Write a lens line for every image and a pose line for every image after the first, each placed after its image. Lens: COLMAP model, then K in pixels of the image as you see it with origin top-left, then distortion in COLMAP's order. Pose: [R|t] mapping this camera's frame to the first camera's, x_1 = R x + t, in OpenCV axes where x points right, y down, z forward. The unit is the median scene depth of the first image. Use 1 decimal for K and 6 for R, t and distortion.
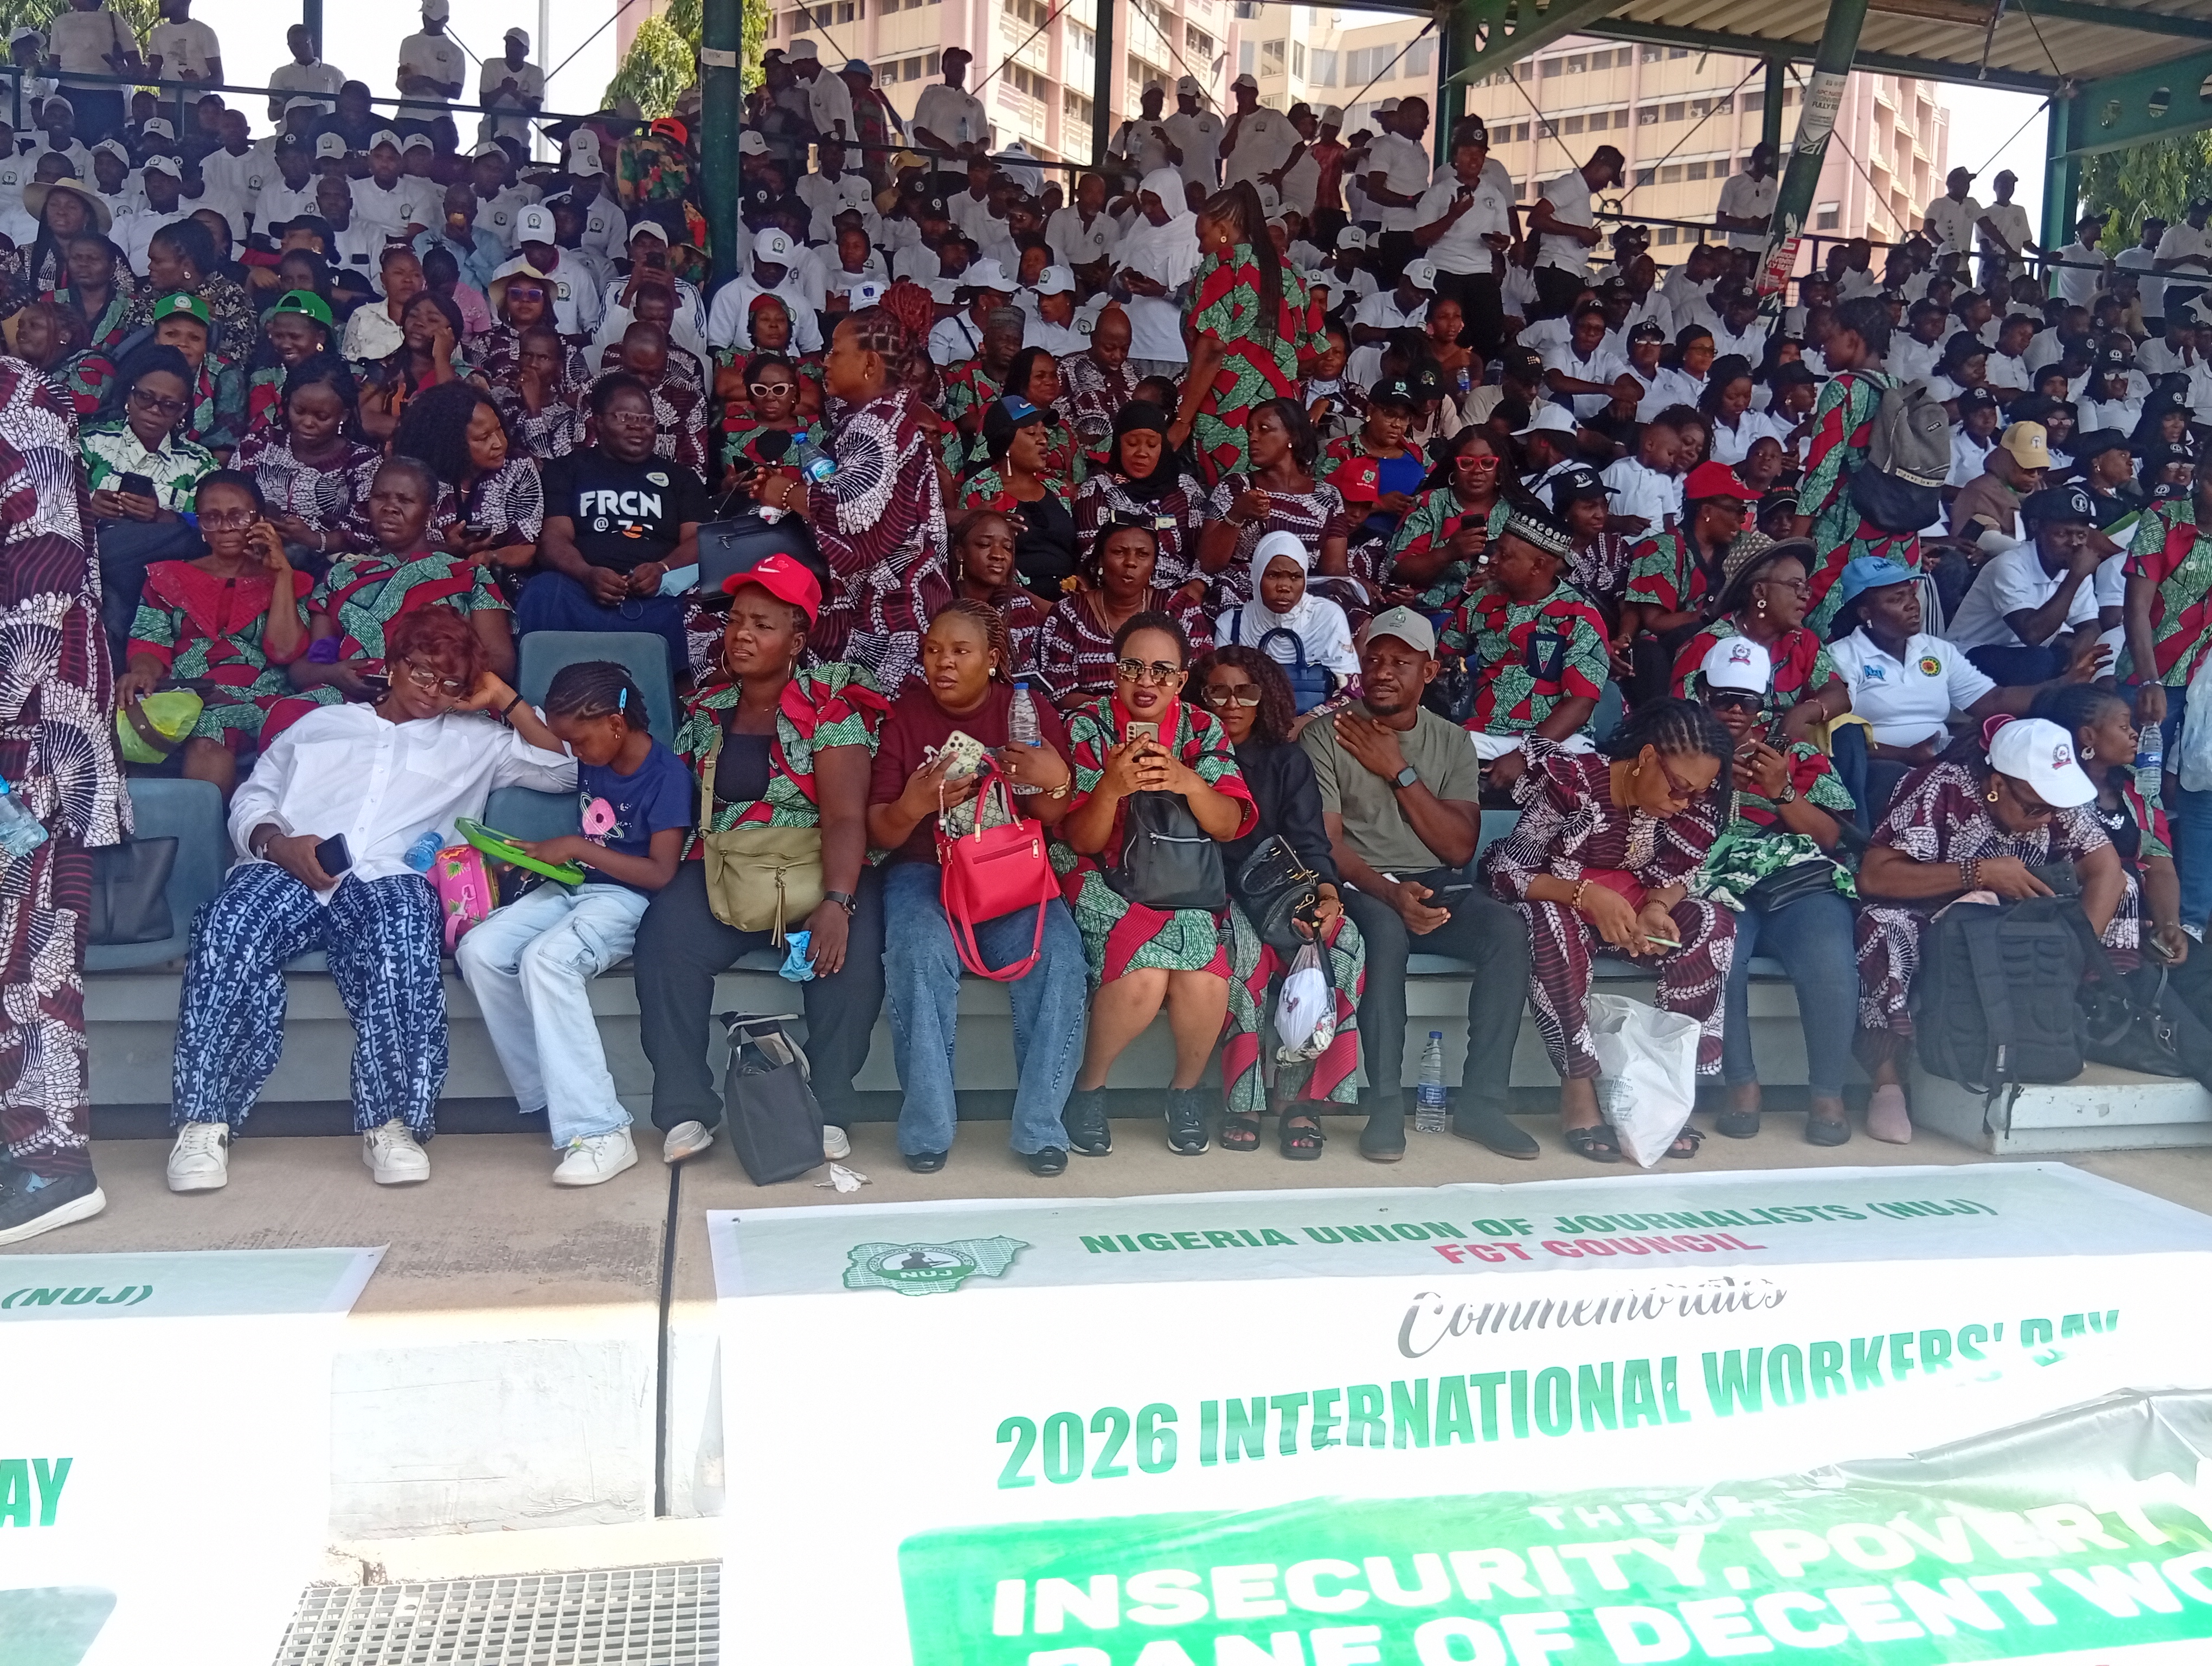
lens RADIAL K [[1742.4, 0, 1119.9], [0, 1742.4, 782.5], [0, 0, 1]] dist [0.091615, -0.160254]
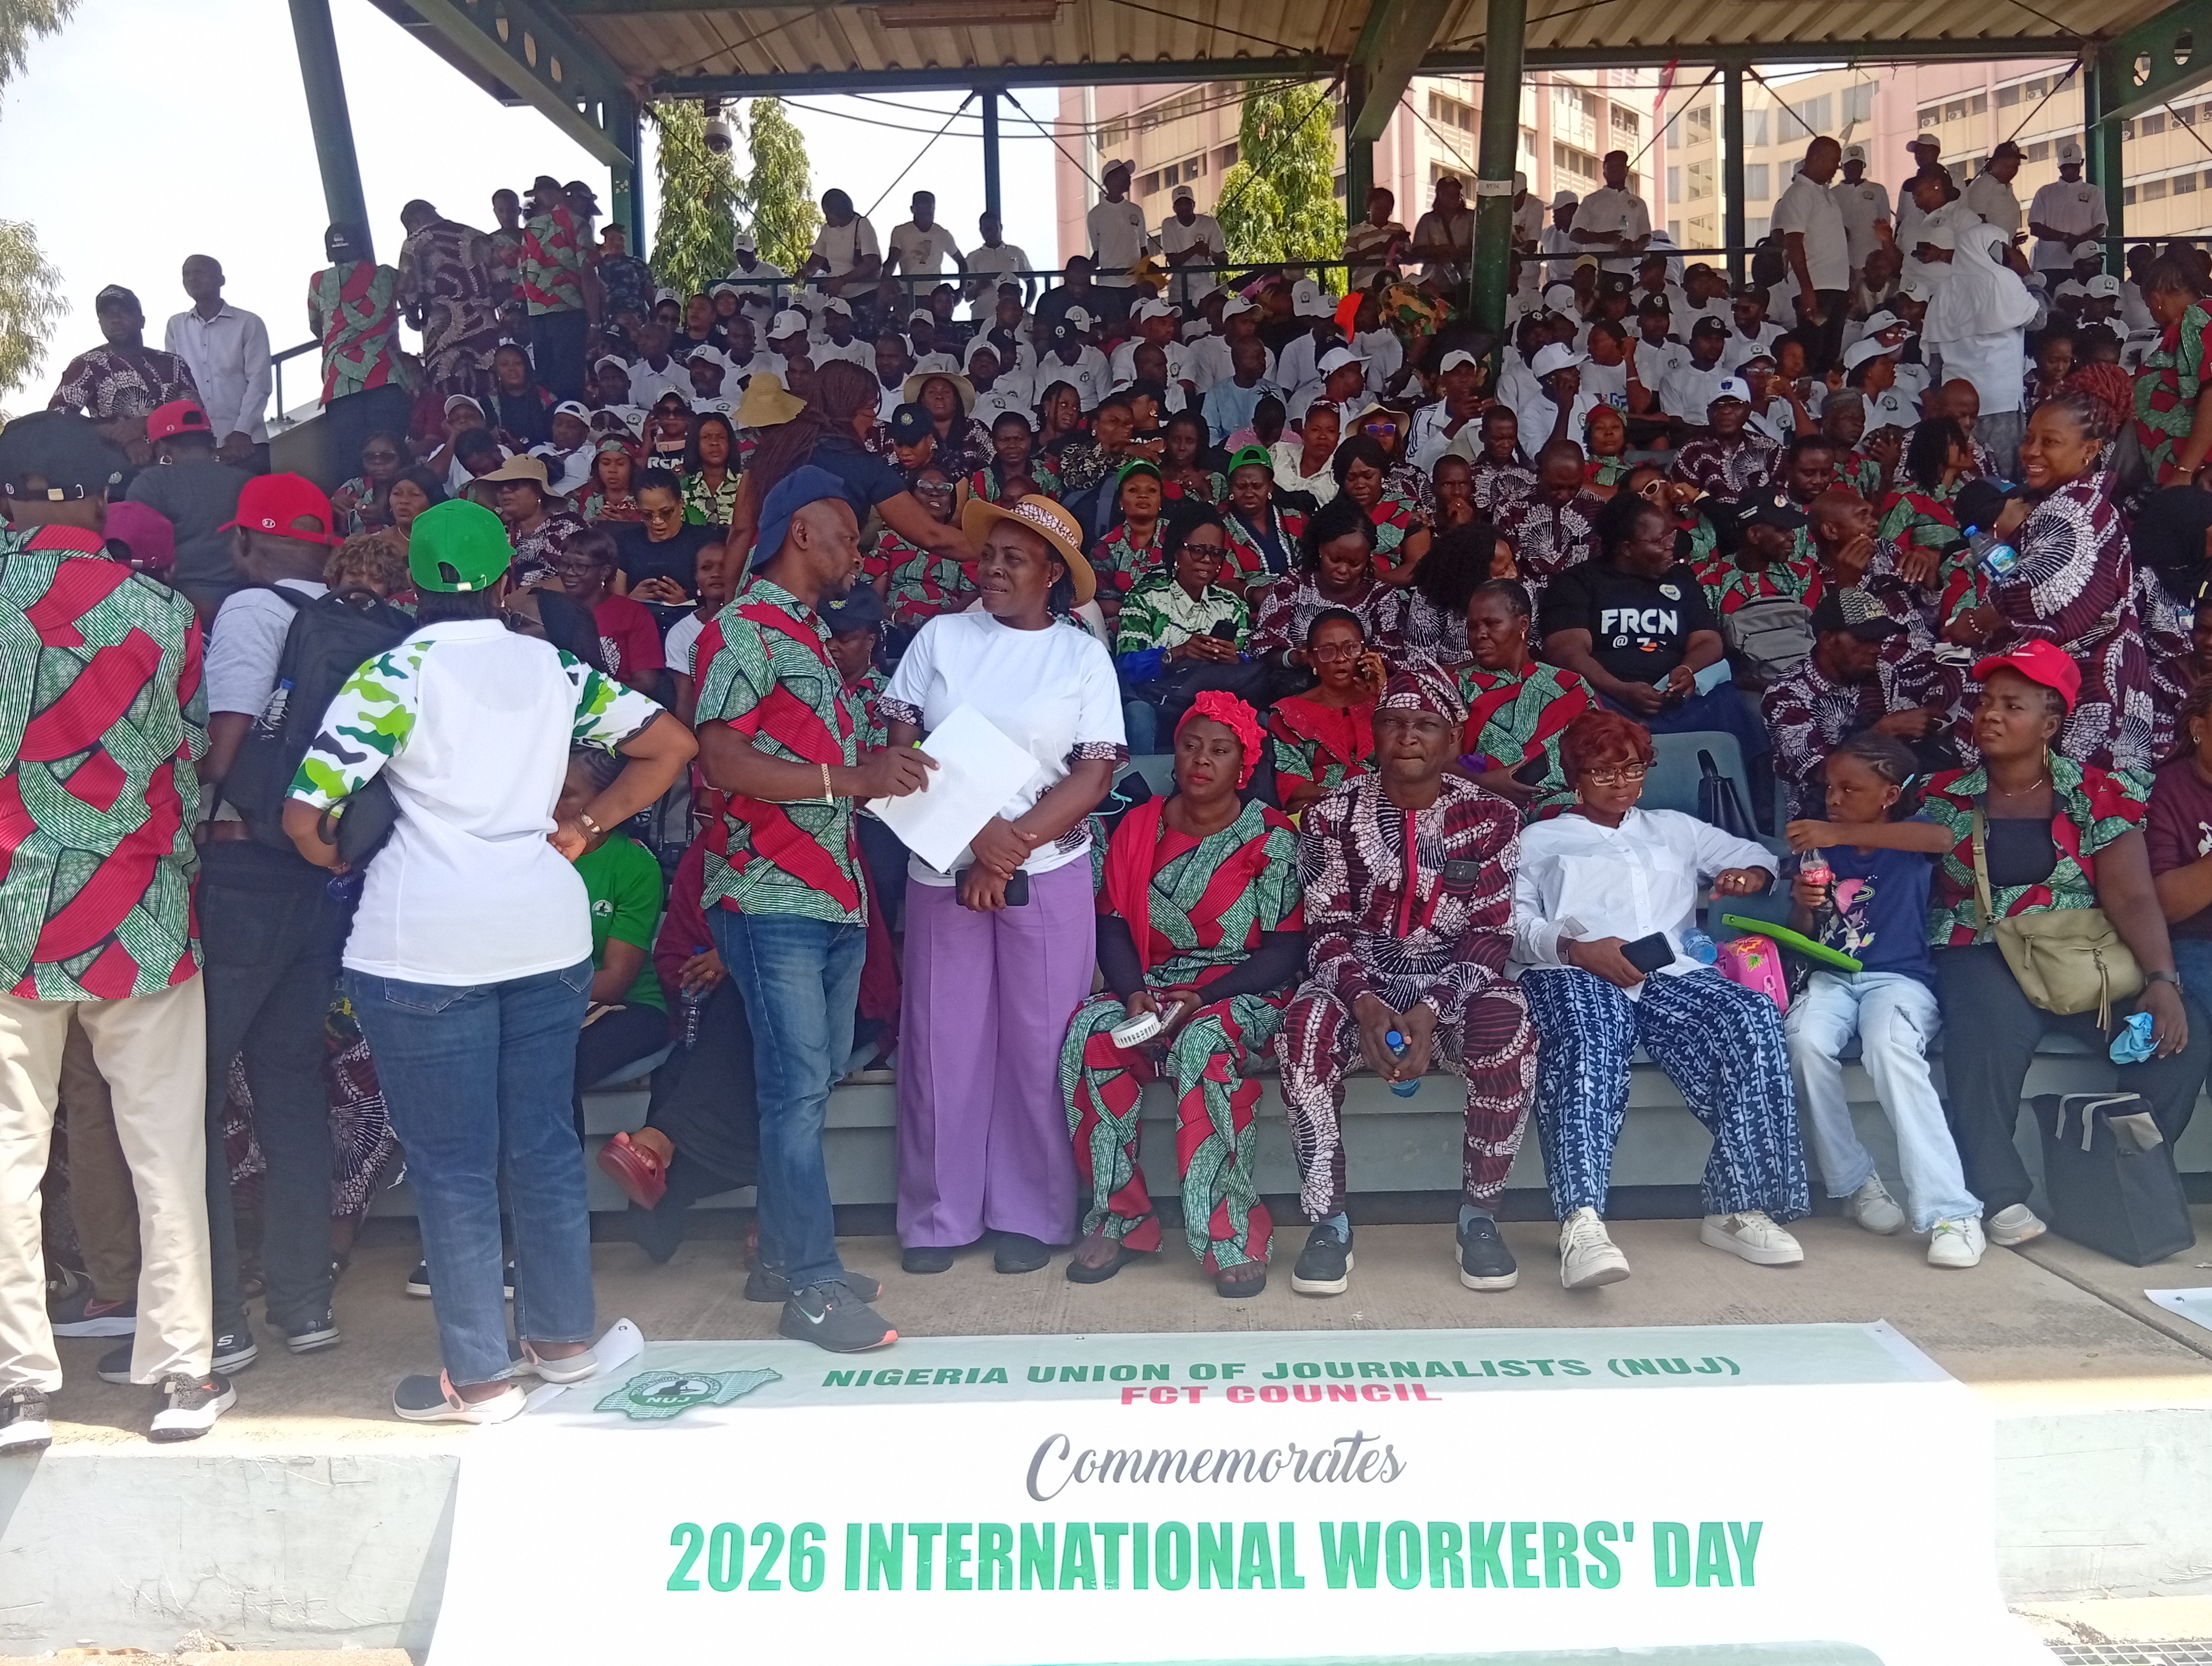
lens RADIAL K [[1742.4, 0, 1119.9], [0, 1742.4, 782.5], [0, 0, 1]] dist [0.091615, -0.160254]
pose [[0.976549, -0.059116, -0.207020, -0.544670], [0.047408, 0.997007, -0.061067, -0.011777], [0.210010, 0.049820, 0.976429, -0.115673]]
